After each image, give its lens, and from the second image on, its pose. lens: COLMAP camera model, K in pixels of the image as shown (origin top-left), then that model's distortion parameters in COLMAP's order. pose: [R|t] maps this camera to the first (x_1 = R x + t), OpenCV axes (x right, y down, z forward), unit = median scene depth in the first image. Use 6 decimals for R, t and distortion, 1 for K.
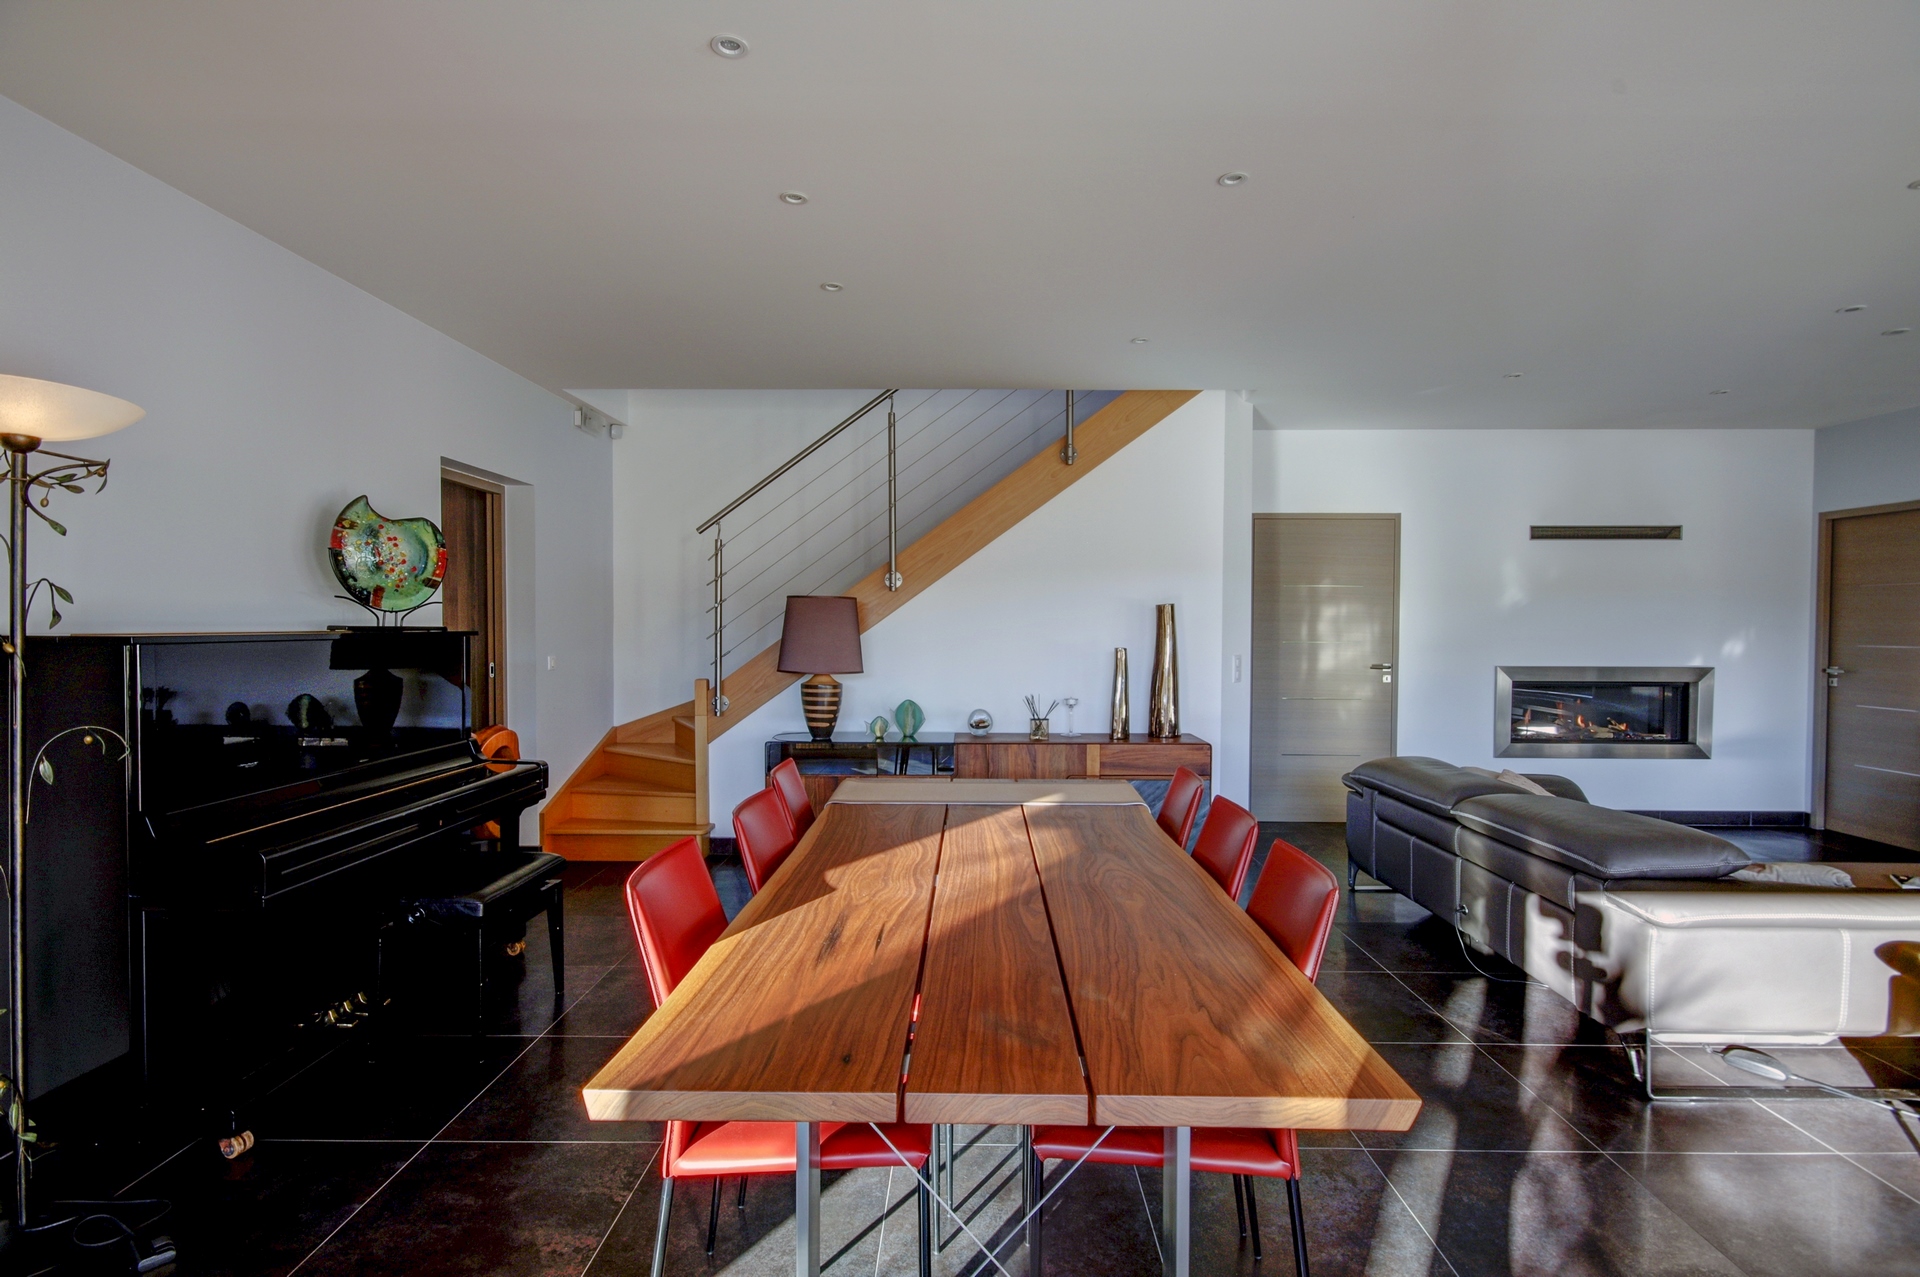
lens RADIAL K [[921.0, 0, 960.0], [0, 921.0, 638.5], [0, 0, 1]] dist [-0.002393, -0.000658]
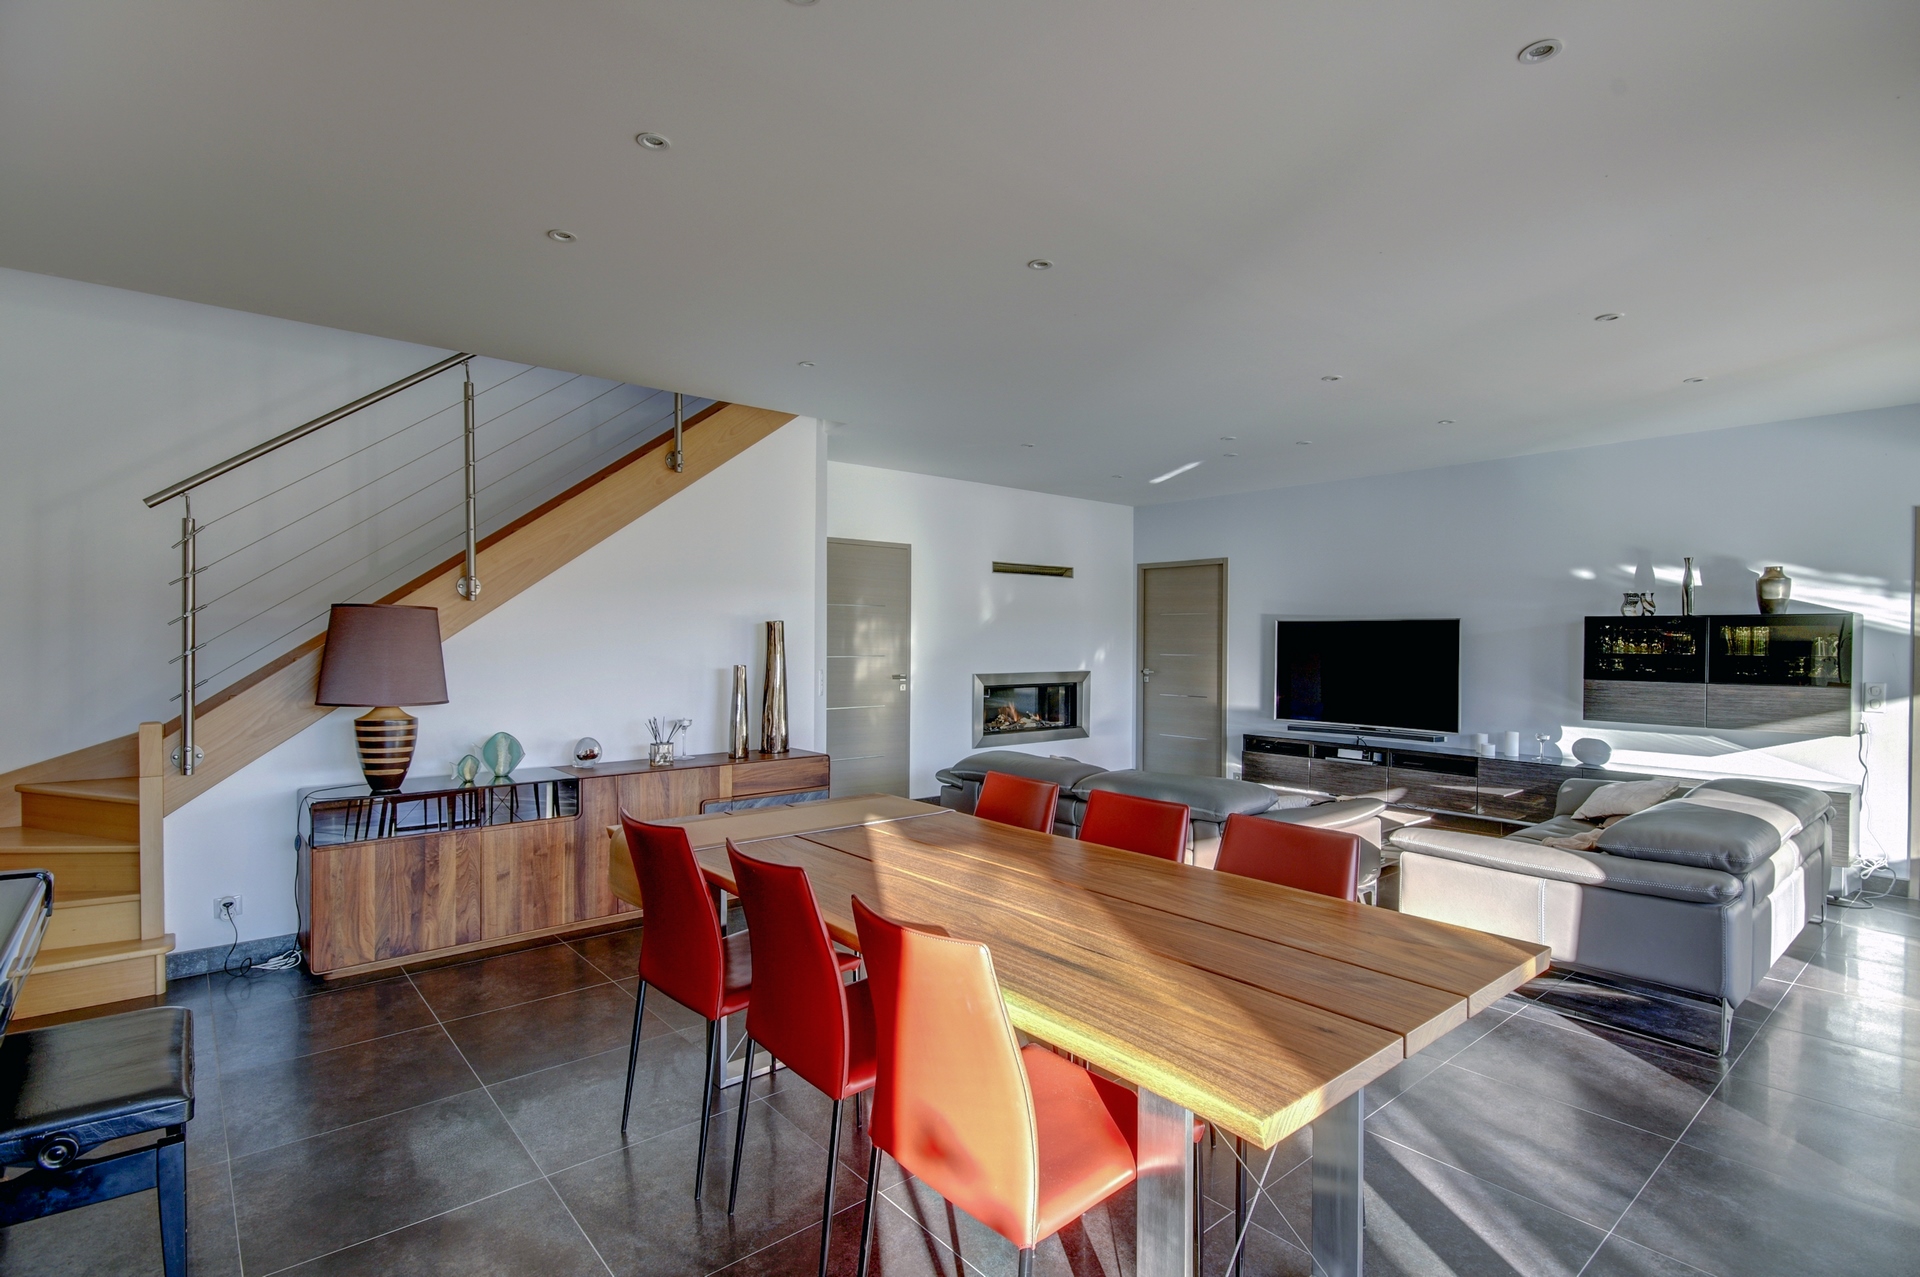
lens RADIAL K [[925.1, 0, 959.4], [0, 925.1, 647.3], [0, 0, 1]] dist [0.001556, 0.000392]
pose [[0.751506, -0.005442, 0.659704, -0.293712], [0.006815, 0.999977, 0.000486, -0.007749], [-0.659691, 0.004130, 0.751526, 0.099140]]
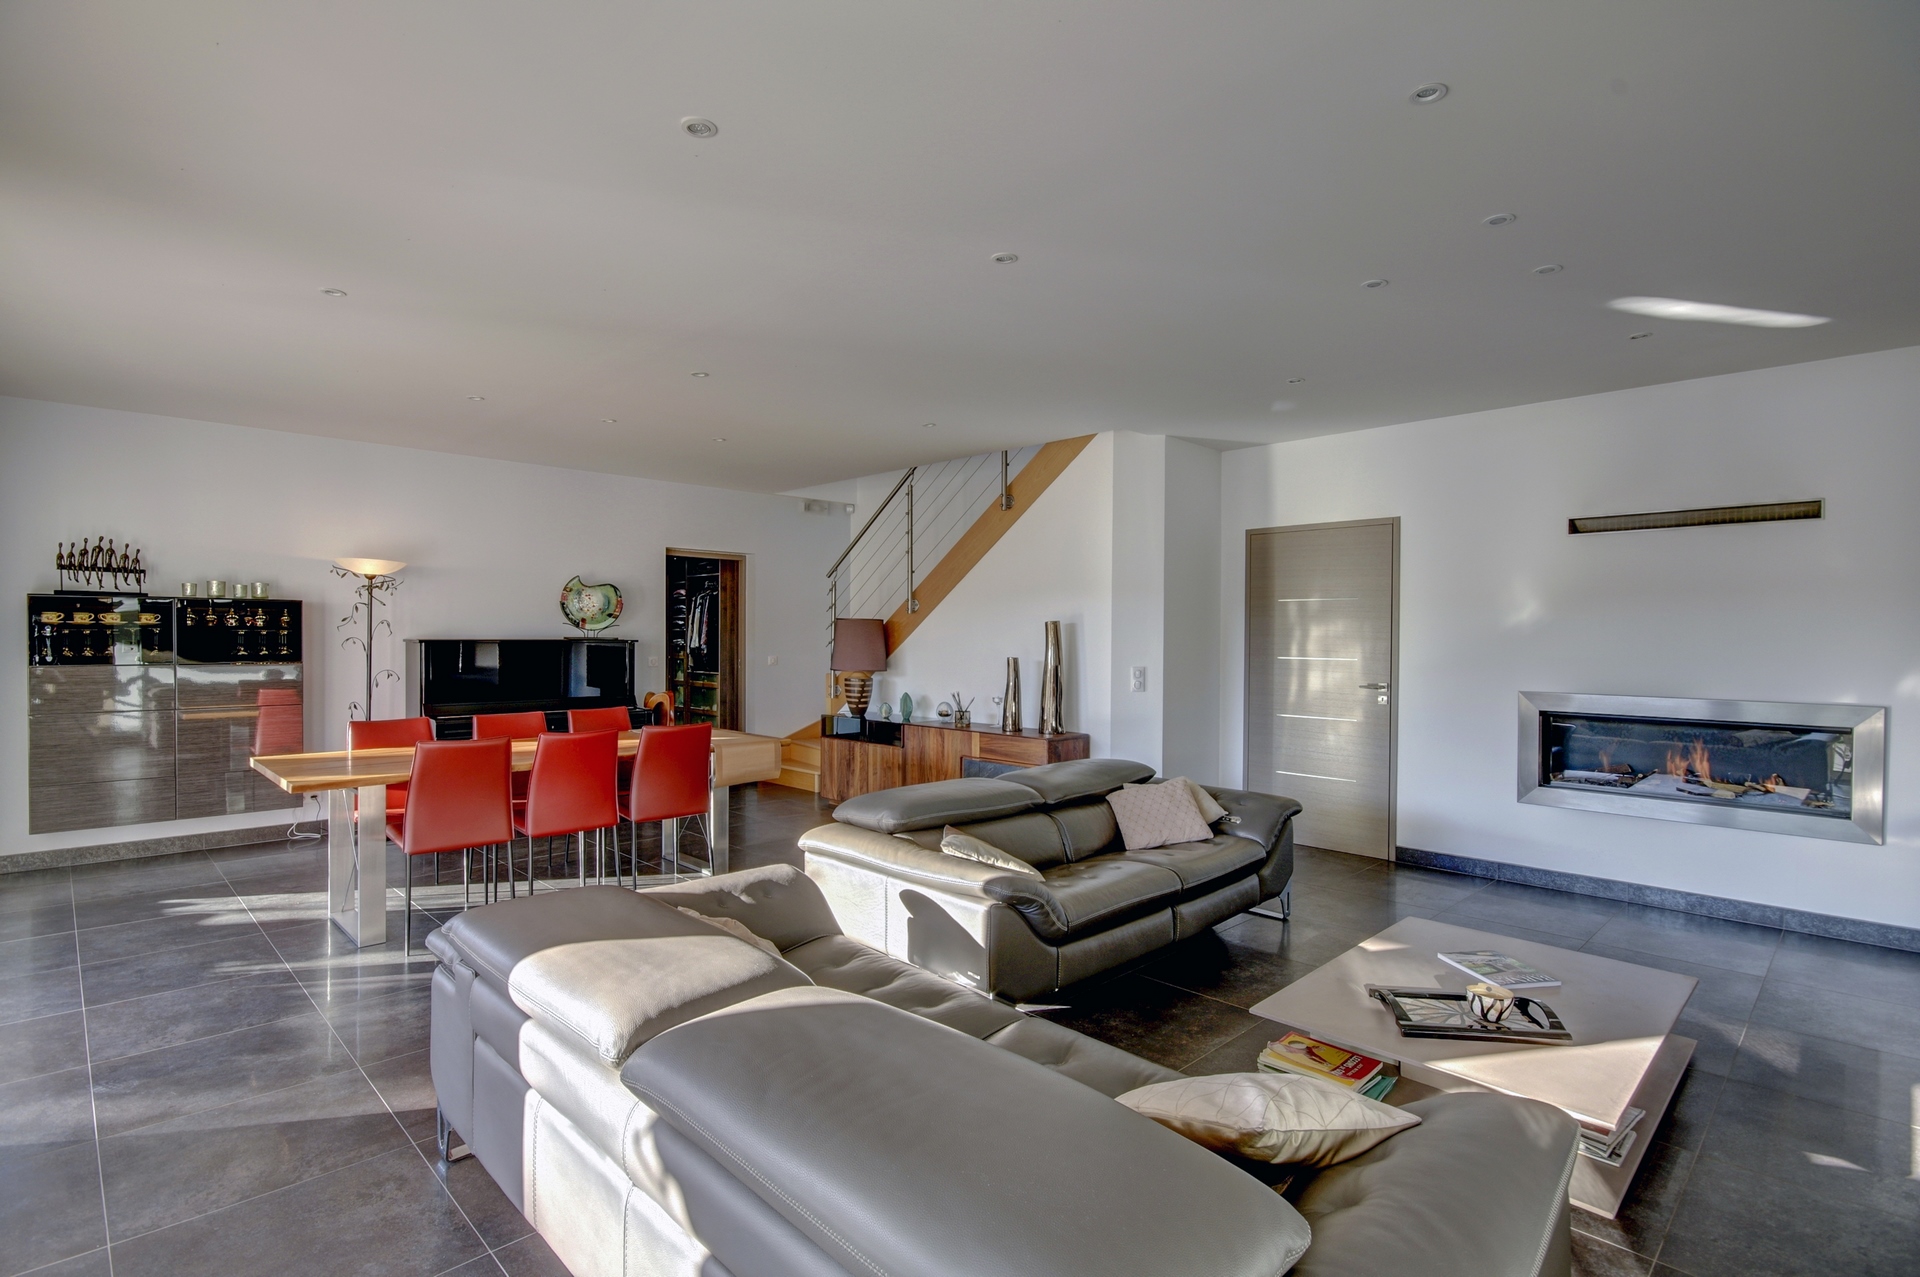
lens RADIAL K [[921.0, 0, 960.0], [0, 921.0, 638.5], [0, 0, 1]] dist [-0.002393, -0.000658]
pose [[0.712556, 0.002552, -0.701611, 0.956624], [-0.016149, 0.999788, -0.012765, 0.001961], [0.701430, 0.020426, 0.712446, 0.072062]]
